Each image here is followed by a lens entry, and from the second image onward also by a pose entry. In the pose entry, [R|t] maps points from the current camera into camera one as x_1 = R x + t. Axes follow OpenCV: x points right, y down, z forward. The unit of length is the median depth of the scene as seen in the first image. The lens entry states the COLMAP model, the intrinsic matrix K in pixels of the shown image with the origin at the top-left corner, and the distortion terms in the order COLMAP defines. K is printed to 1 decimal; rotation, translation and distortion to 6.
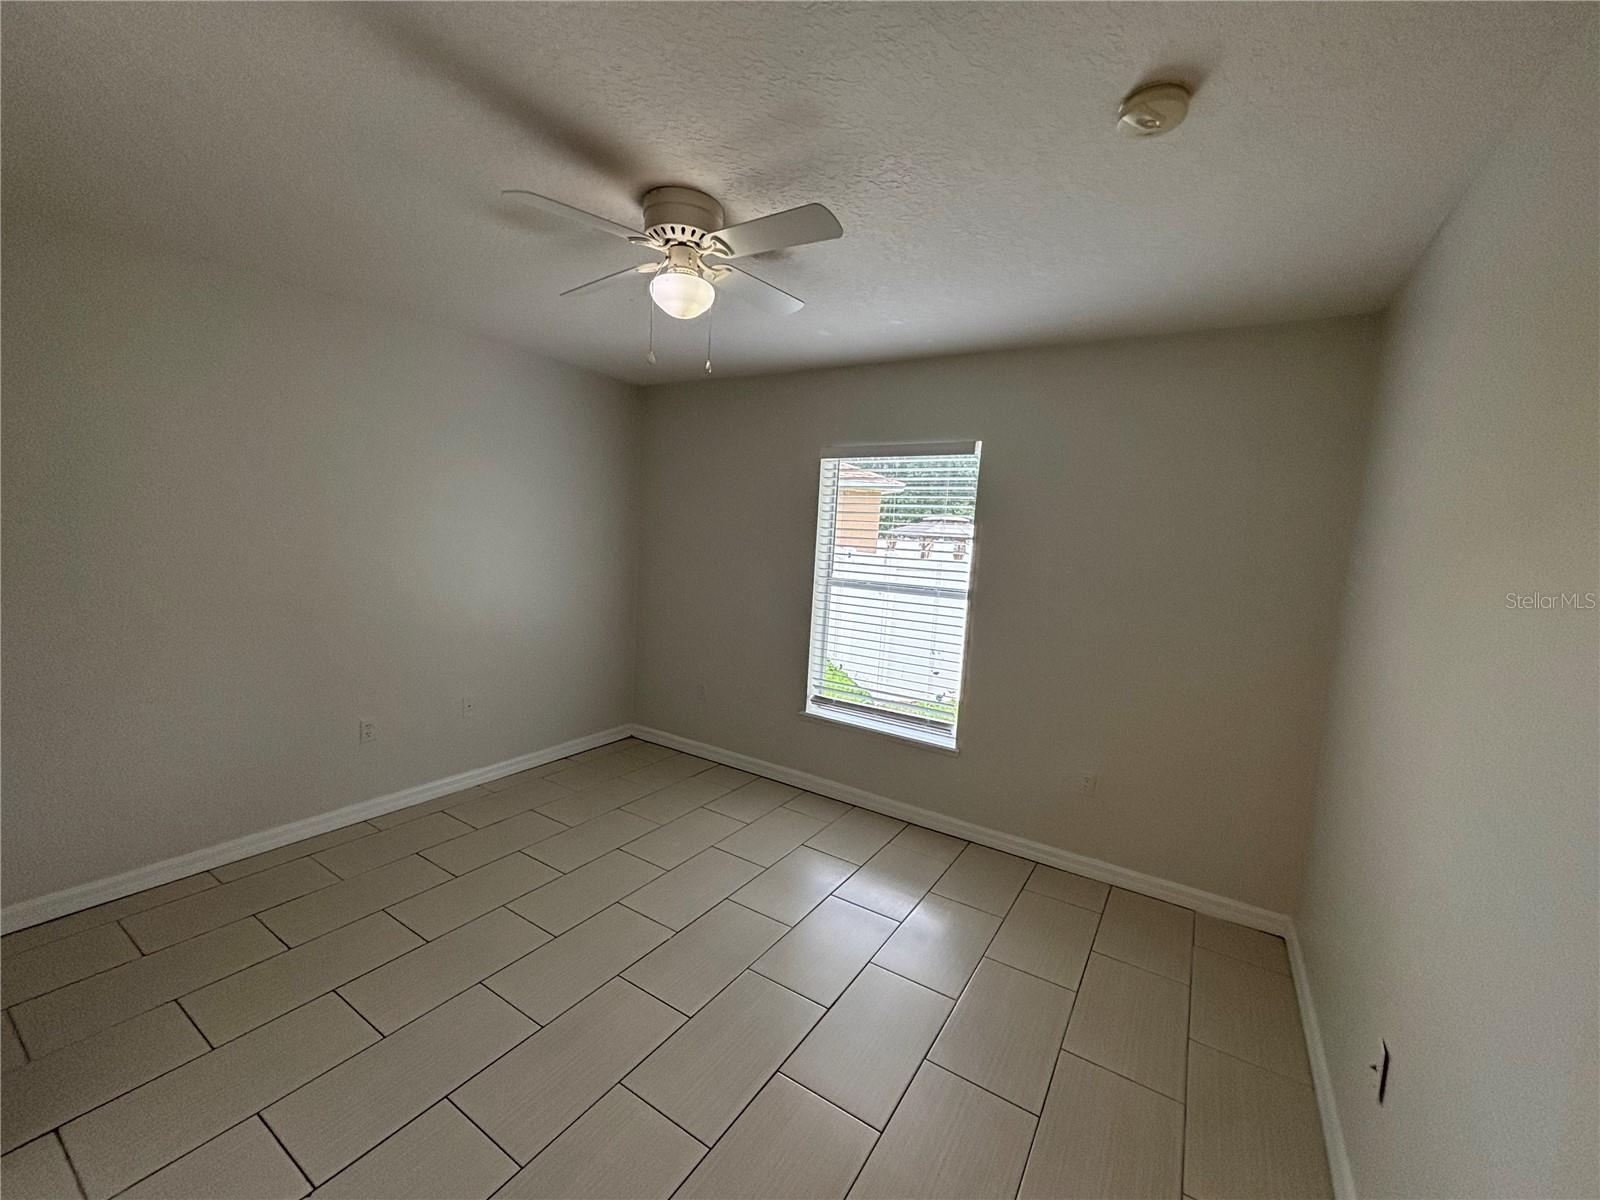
lens RADIAL K [[637.7, 0, 800.0], [0, 637.7, 600.0], [0, 0, 1]] dist [0.001423, 0.000041]
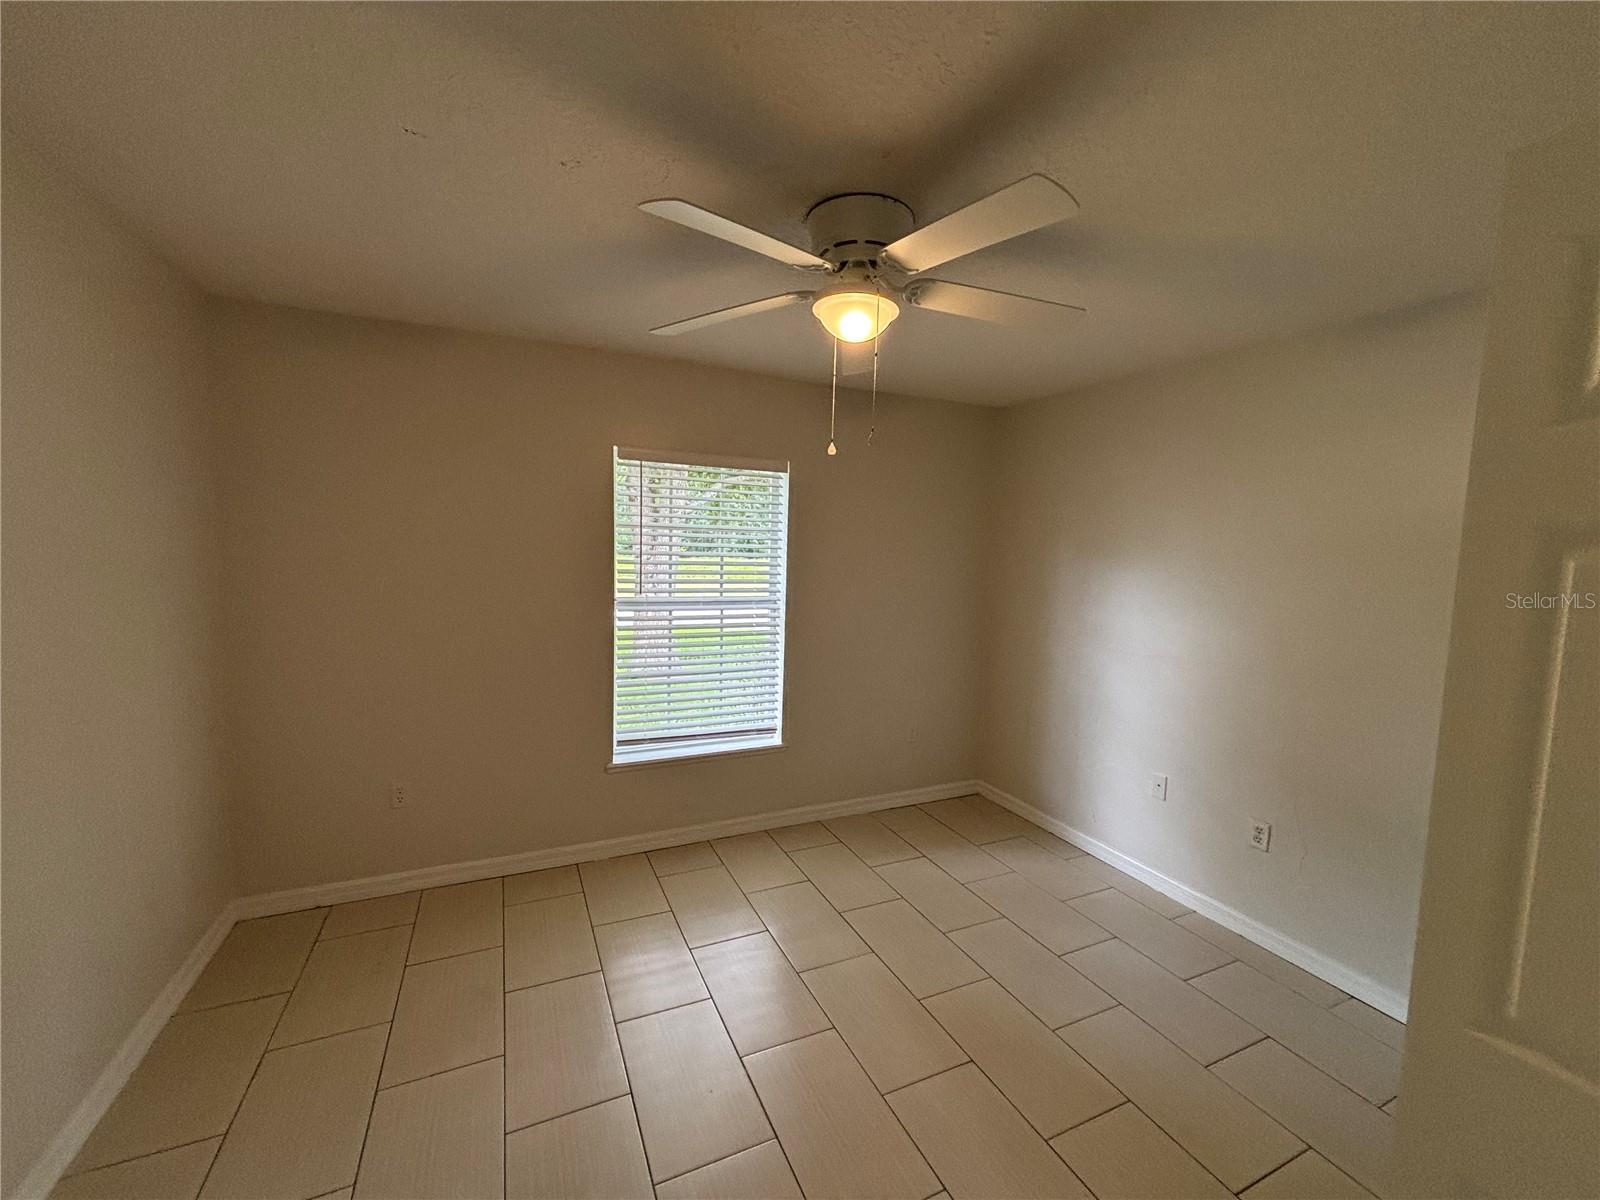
lens RADIAL K [[637.7, 0, 800.0], [0, 637.7, 600.0], [0, 0, 1]] dist [0.001423, 0.000041]
pose [[0.526126, -0.099478, 0.844568, -0.575007], [0.087541, 0.994194, 0.062568, -0.068943], [-0.845889, 0.041015, 0.531780, 0.372144]]
